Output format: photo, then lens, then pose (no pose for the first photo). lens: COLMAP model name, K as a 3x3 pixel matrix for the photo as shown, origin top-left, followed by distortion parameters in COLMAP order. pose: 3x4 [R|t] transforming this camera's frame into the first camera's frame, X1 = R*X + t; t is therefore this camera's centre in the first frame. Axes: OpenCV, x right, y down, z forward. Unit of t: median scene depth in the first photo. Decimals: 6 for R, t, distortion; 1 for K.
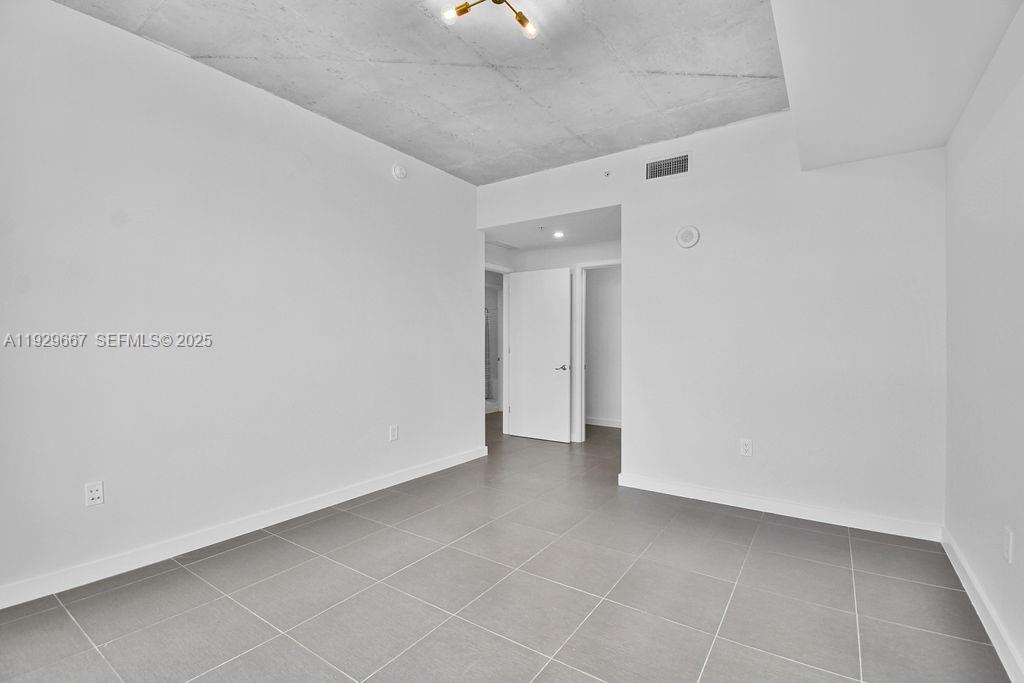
lens RADIAL K [[458.1, 0, 516.2], [0, 458.1, 342.4], [0, 0, 1]] dist [0.014525, -0.021513]
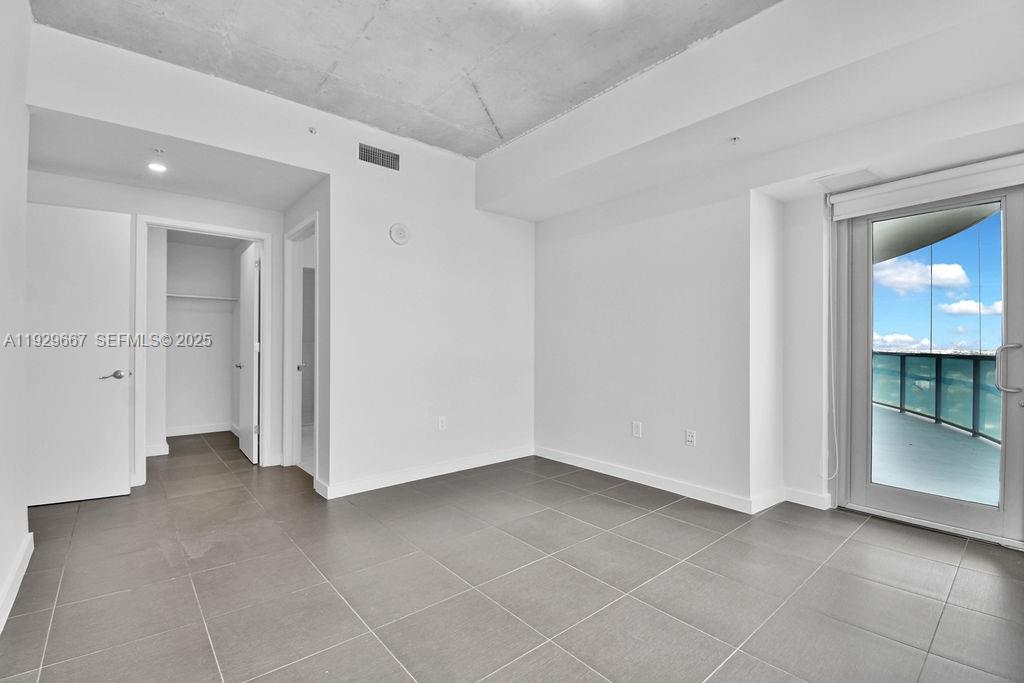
lens RADIAL K [[458.1, 0, 511.5], [0, 458.1, 342.9], [0, 0, 1]] dist [0.014525, -0.021513]
pose [[0.251911, 0.008417, 0.967714, -0.555492], [0.001452, 0.999958, -0.009076, 0.027785], [-0.967749, 0.003692, 0.251888, 0.480542]]
